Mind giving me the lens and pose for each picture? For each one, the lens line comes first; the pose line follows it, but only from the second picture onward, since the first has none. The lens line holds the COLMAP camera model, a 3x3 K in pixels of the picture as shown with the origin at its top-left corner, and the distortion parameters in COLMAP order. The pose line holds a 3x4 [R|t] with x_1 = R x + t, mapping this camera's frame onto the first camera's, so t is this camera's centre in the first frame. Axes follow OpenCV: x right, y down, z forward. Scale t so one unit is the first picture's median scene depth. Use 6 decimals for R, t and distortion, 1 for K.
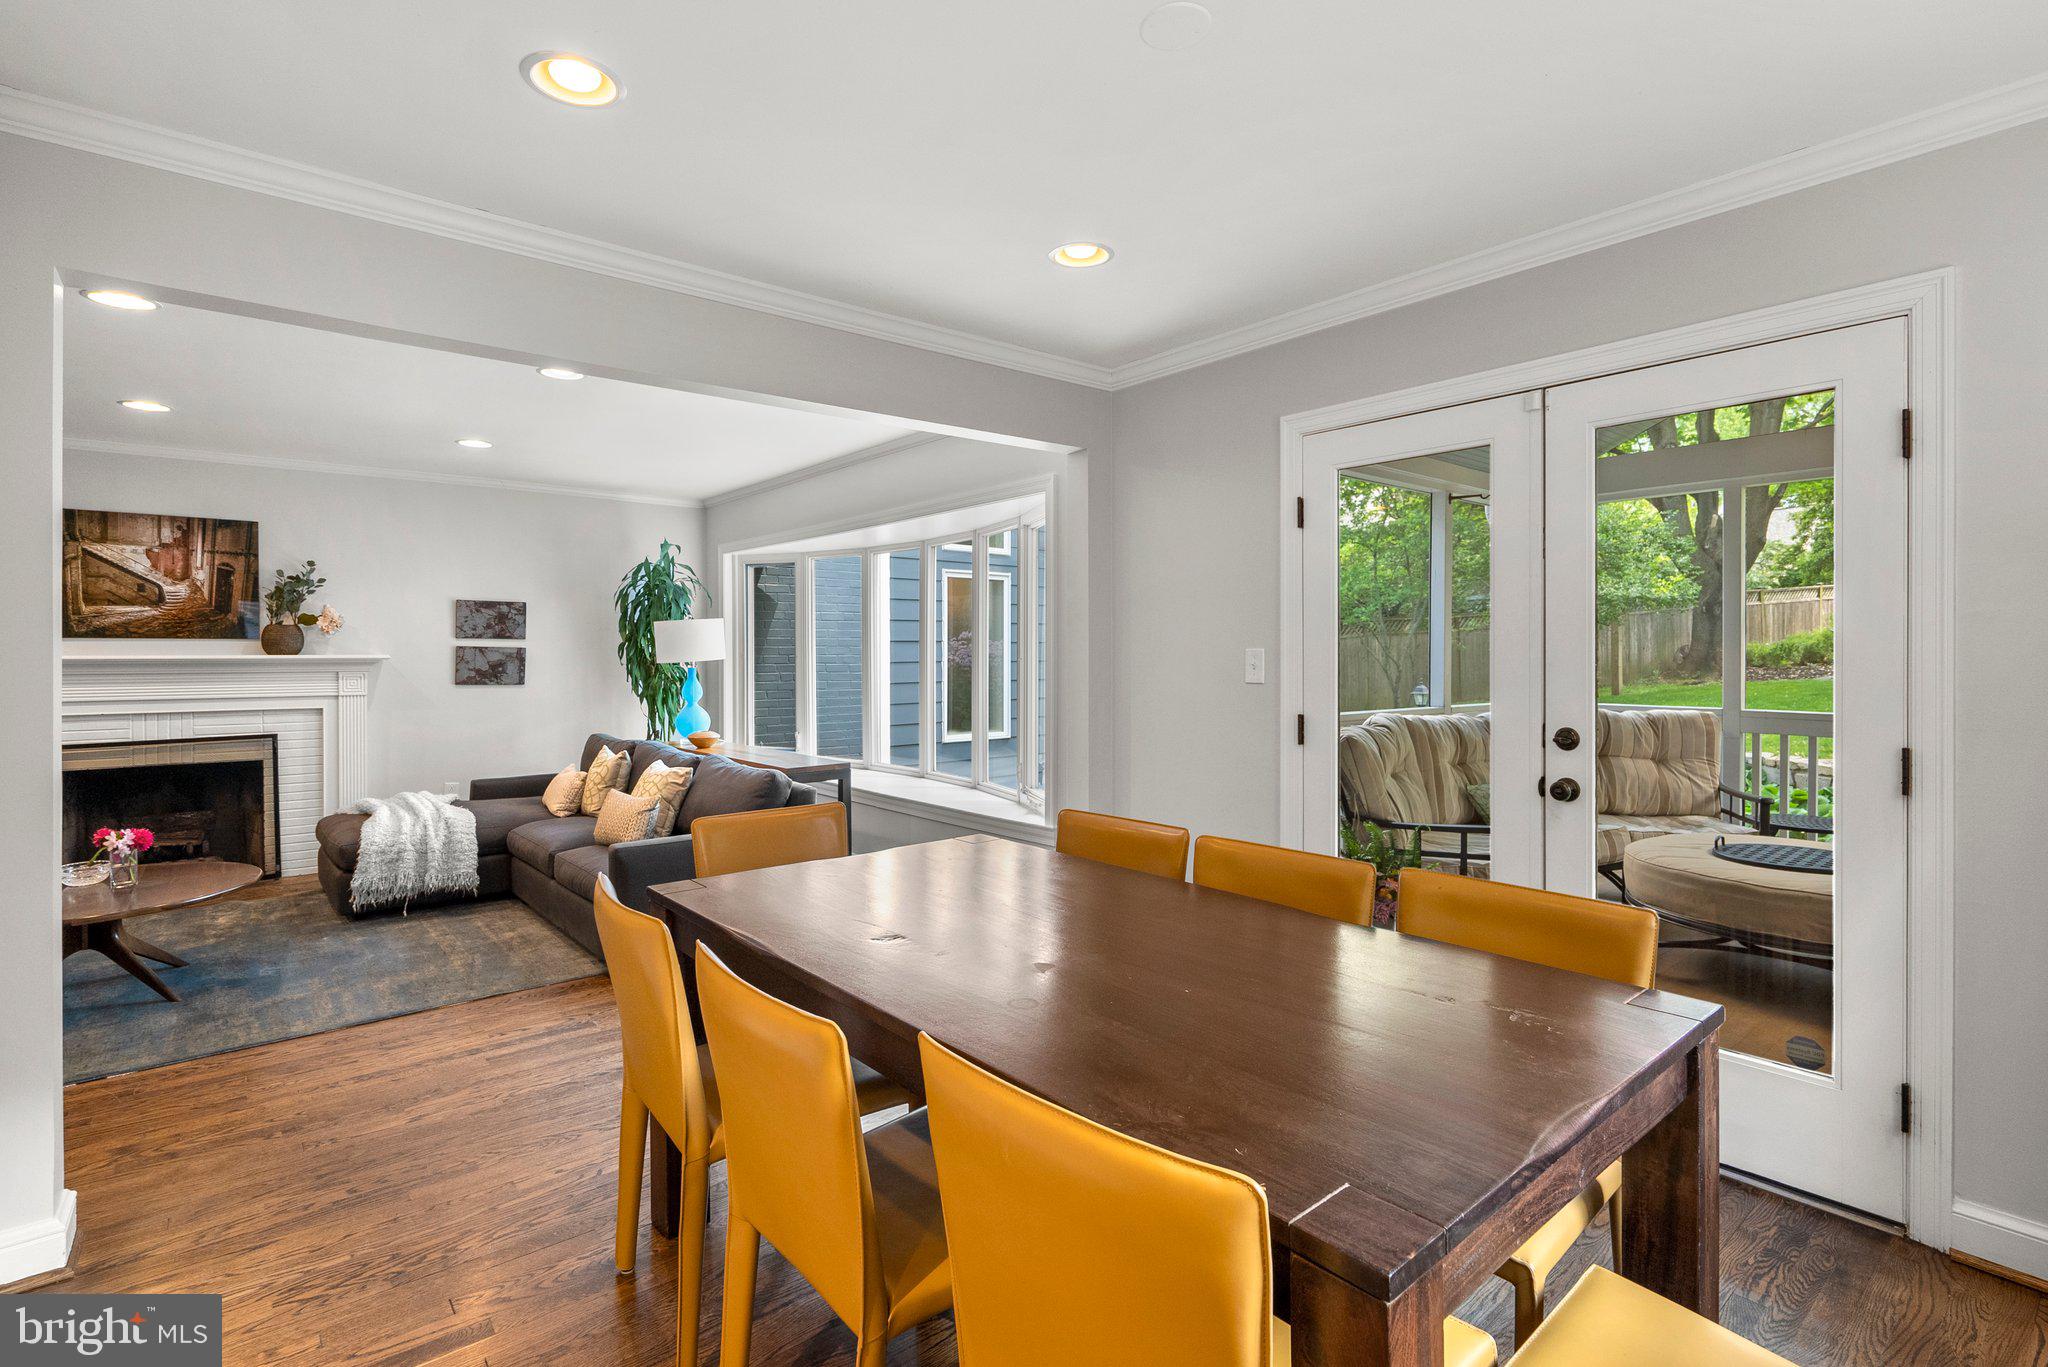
lens RADIAL K [[977.2, 0, 1031.0], [0, 977.2, 661.7], [0, 0, 1]] dist [0.000221, 0.000799]
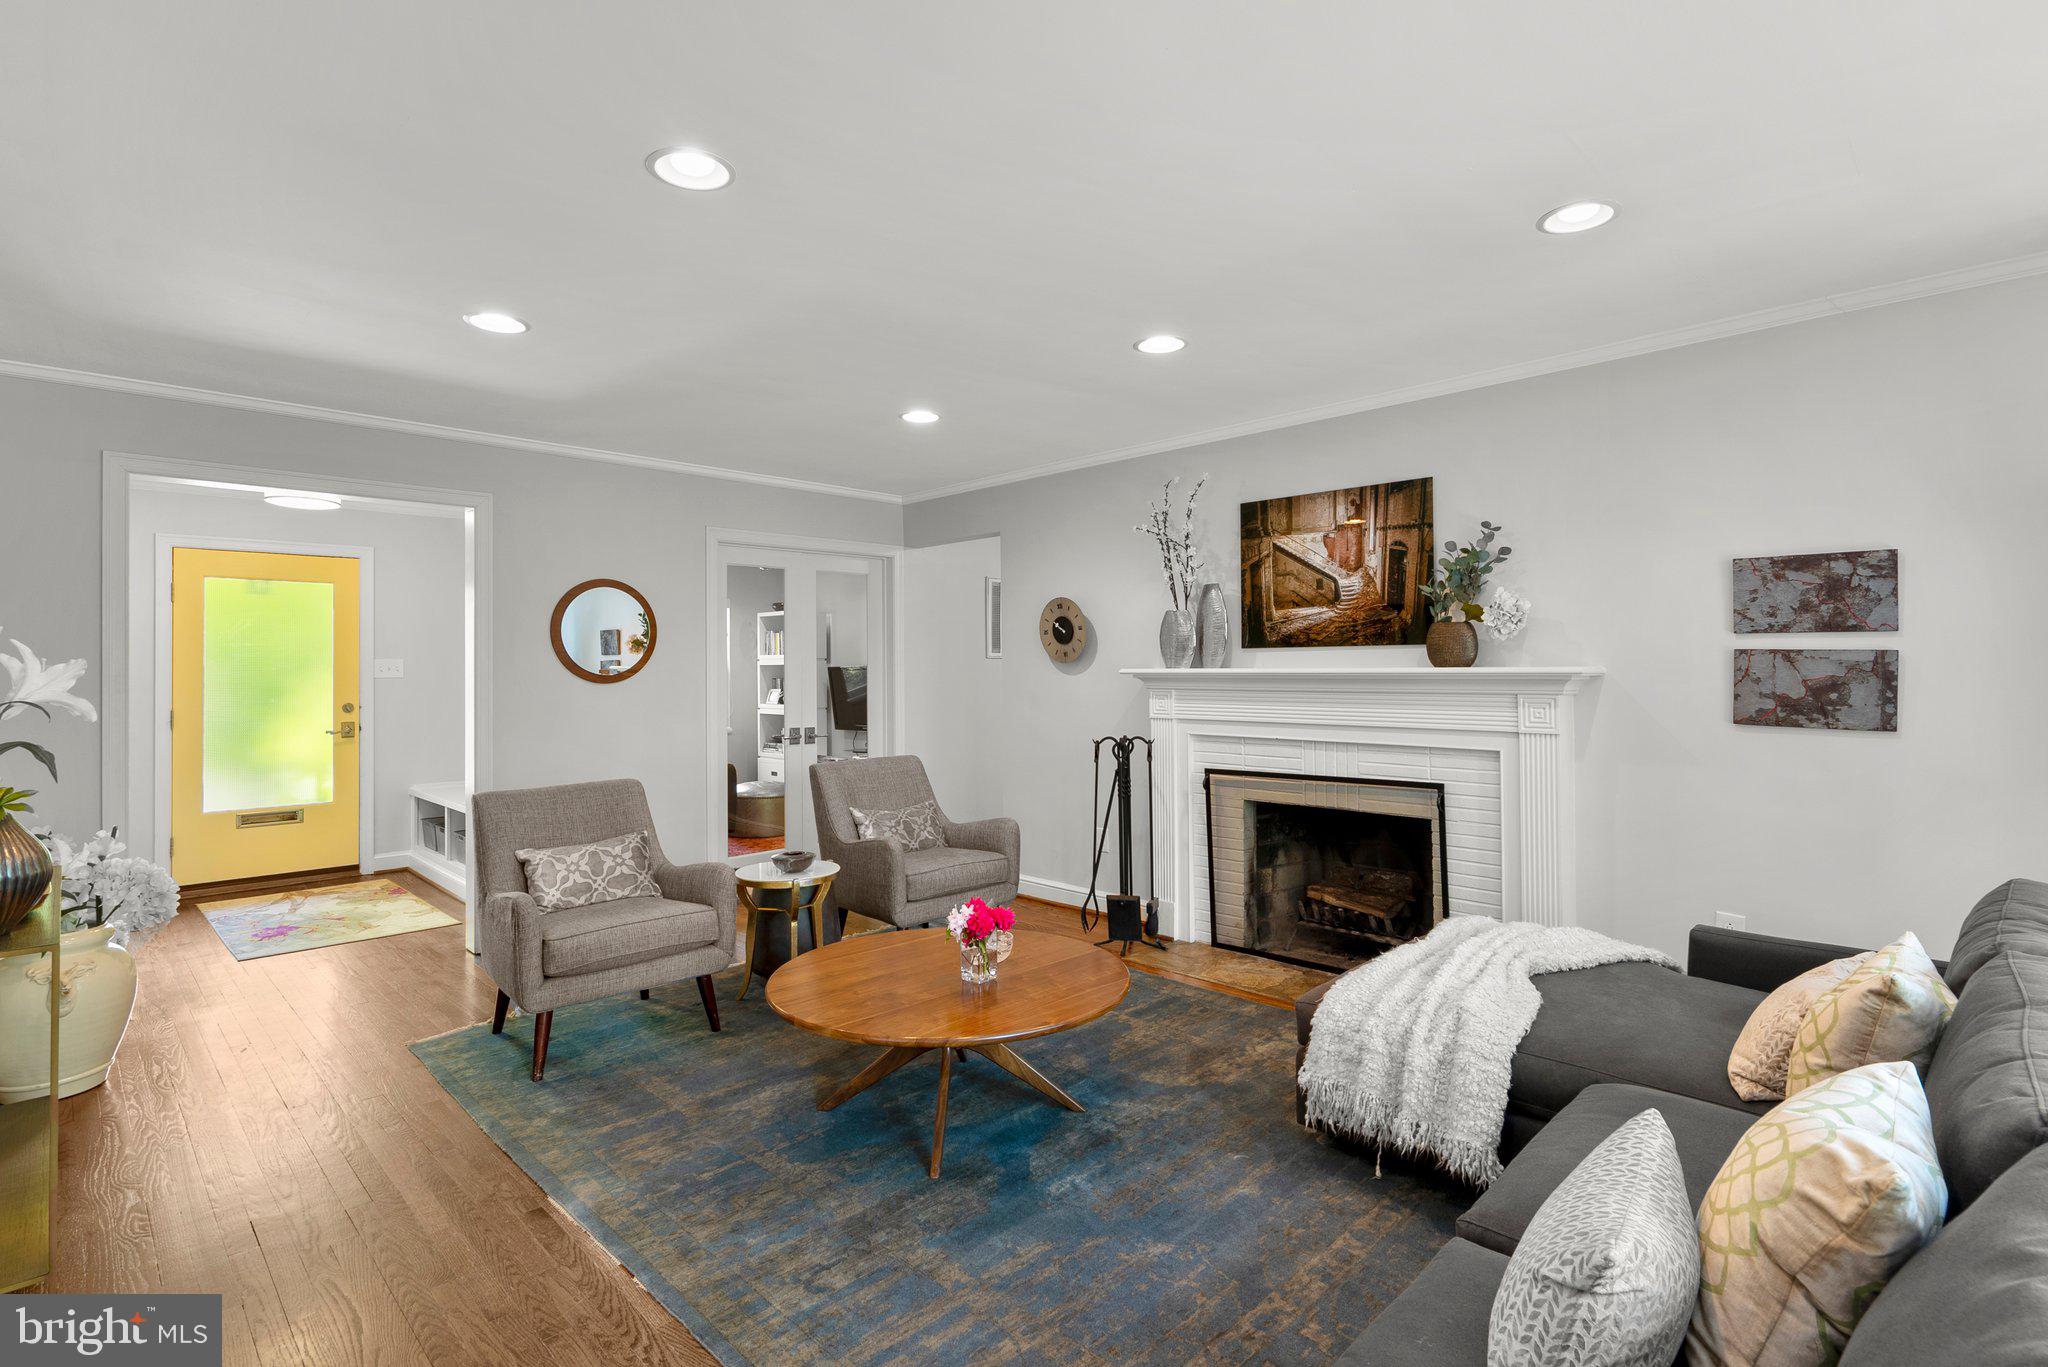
lens RADIAL K [[977.2, 0, 1025.0], [0, 977.2, 668.1], [0, 0, 1]] dist [0.000221, 0.000799]
pose [[0.088302, 0.001425, -0.996093, -0.124025], [-0.002530, 0.999996, 0.001207, -0.006500], [0.996091, 0.002413, 0.088305, 0.663693]]
